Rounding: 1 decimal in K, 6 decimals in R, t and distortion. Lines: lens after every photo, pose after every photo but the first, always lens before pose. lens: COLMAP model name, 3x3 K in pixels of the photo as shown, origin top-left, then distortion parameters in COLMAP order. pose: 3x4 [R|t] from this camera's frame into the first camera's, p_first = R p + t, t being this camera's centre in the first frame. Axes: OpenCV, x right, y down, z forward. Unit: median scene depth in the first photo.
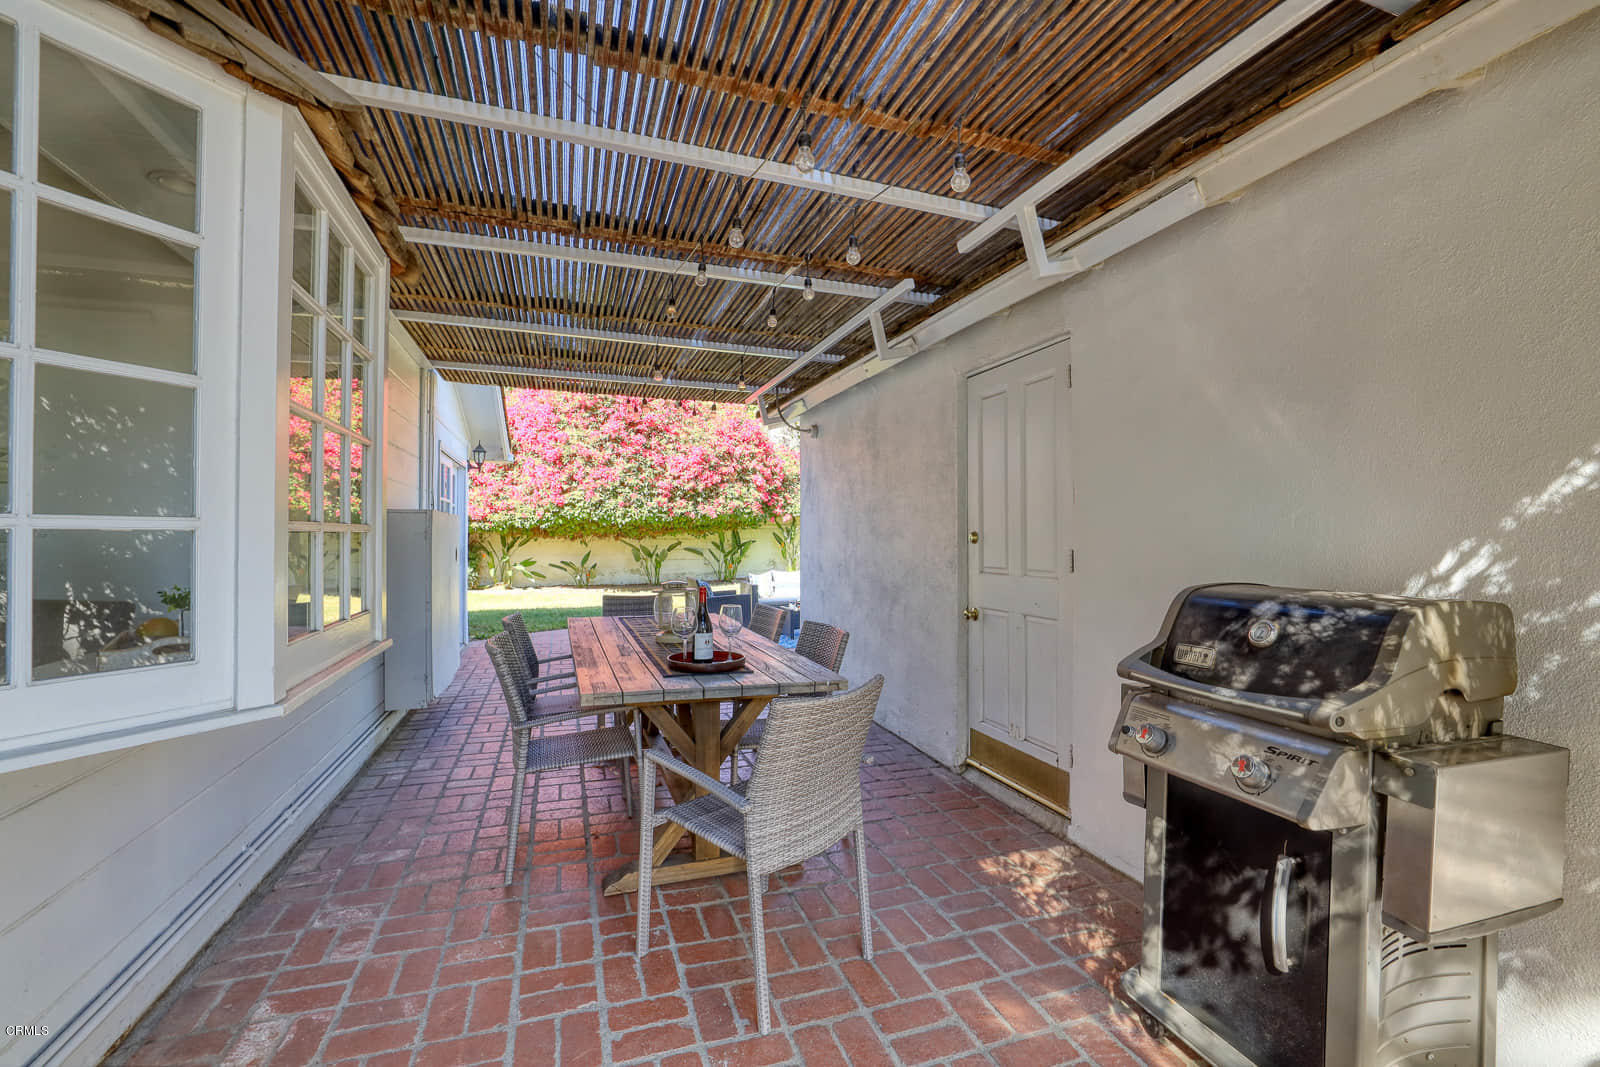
lens RADIAL K [[693.5, 0, 802.6], [0, 693.5, 529.4], [0, 0, 1]] dist [-0.041368, 0.013439]
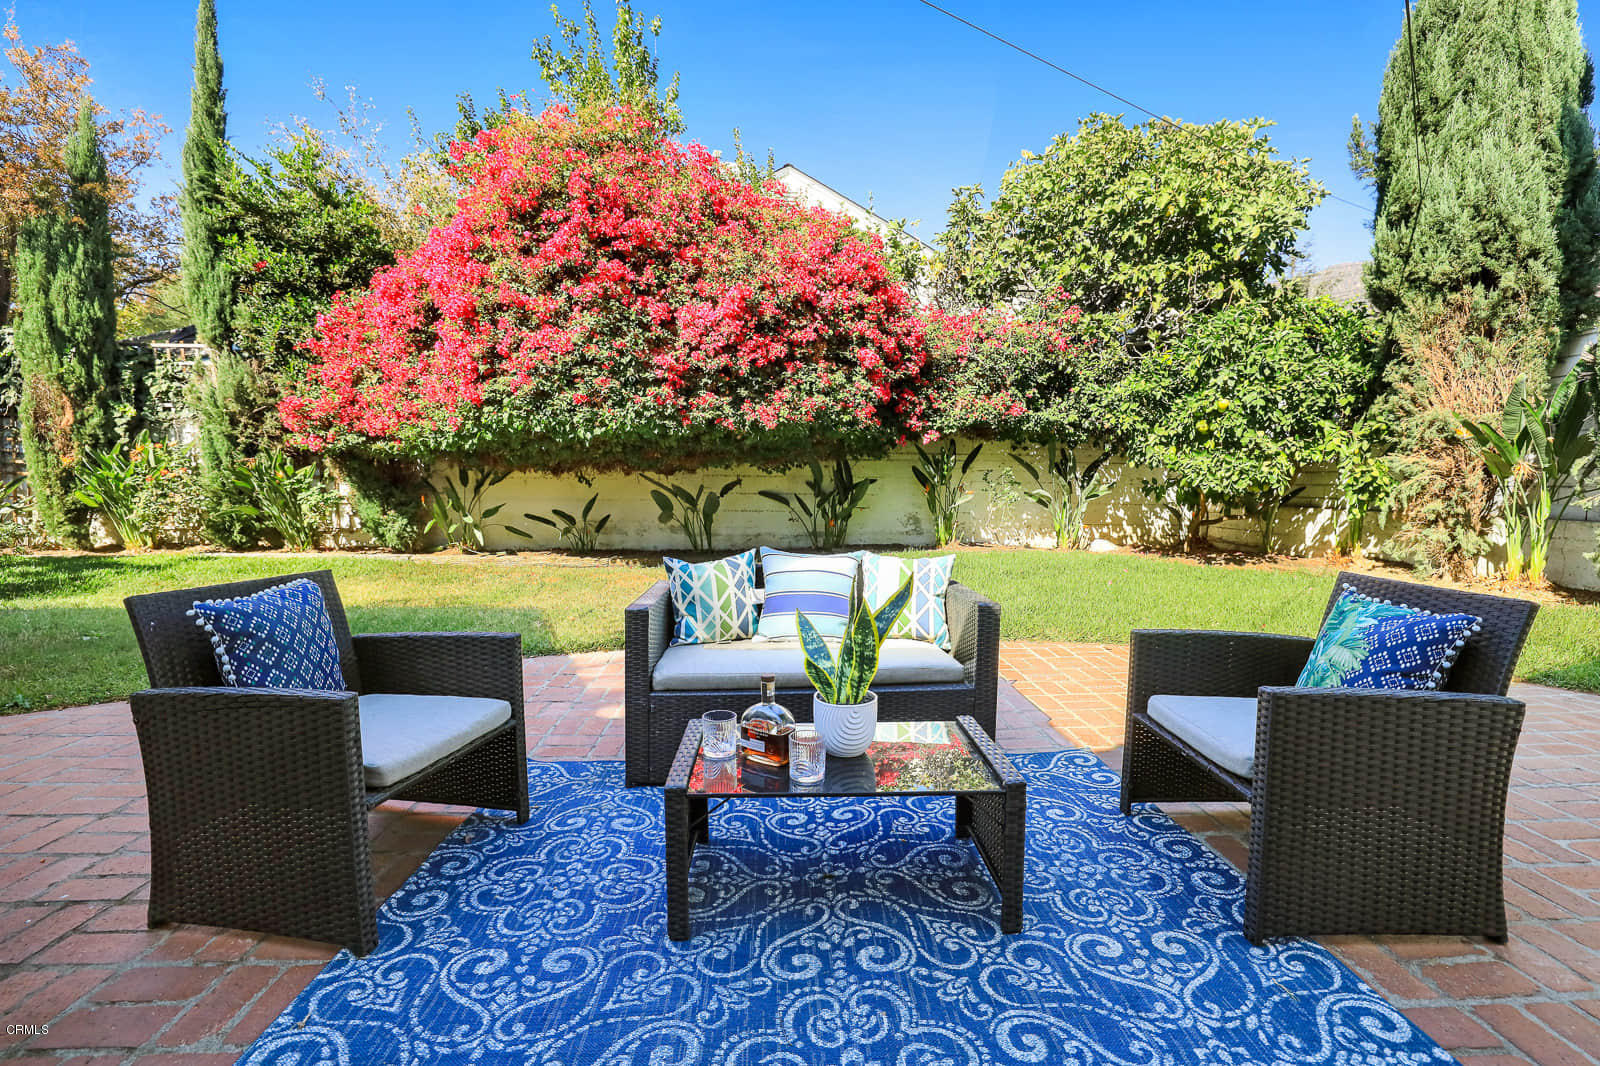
lens RADIAL K [[693.5, 0, 802.6], [0, 693.5, 528.9], [0, 0, 1]] dist [-0.041368, 0.013439]
pose [[0.959748, 0.024192, -0.279820, 0.037931], [-0.005809, 0.997780, 0.066337, 0.023042], [0.280804, -0.062042, 0.957758, 0.523816]]
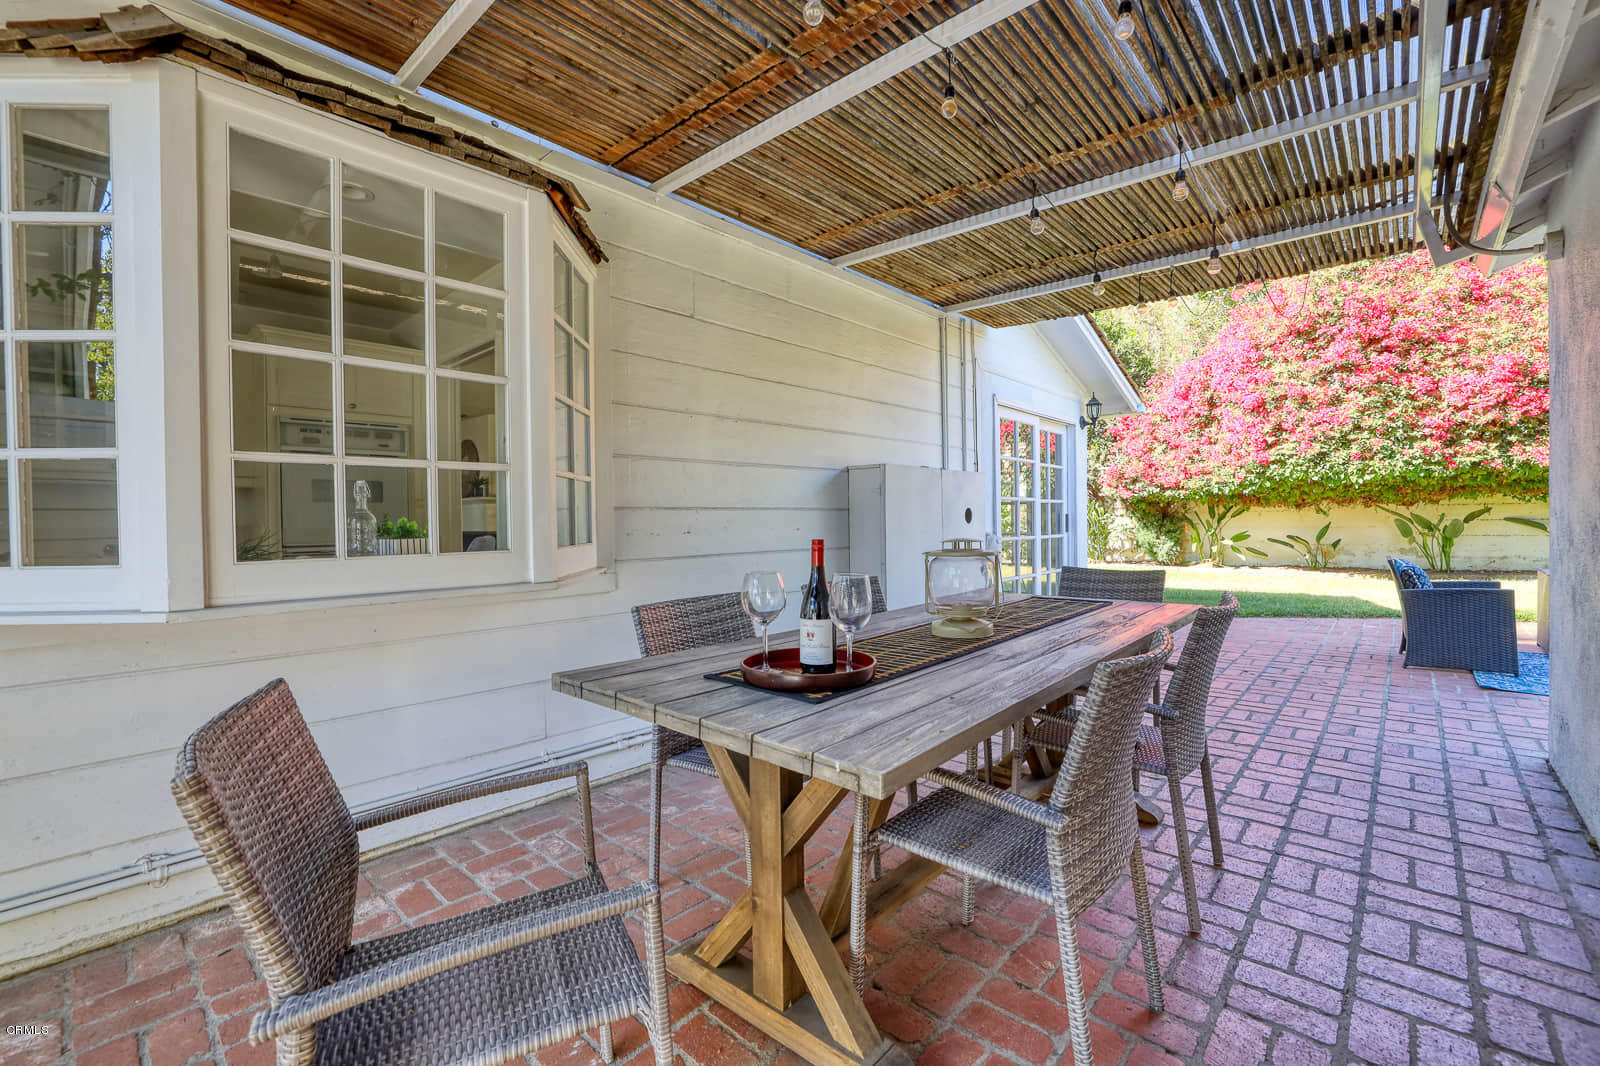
lens RADIAL K [[693.5, 0, 802.6], [0, 693.5, 528.9], [0, 0, 1]] dist [-0.041368, 0.013439]
pose [[0.483613, 0.002748, -0.875278, 0.073353], [0.024158, 0.999572, 0.016486, 0.013262], [0.874948, -0.029117, 0.483340, 0.145855]]
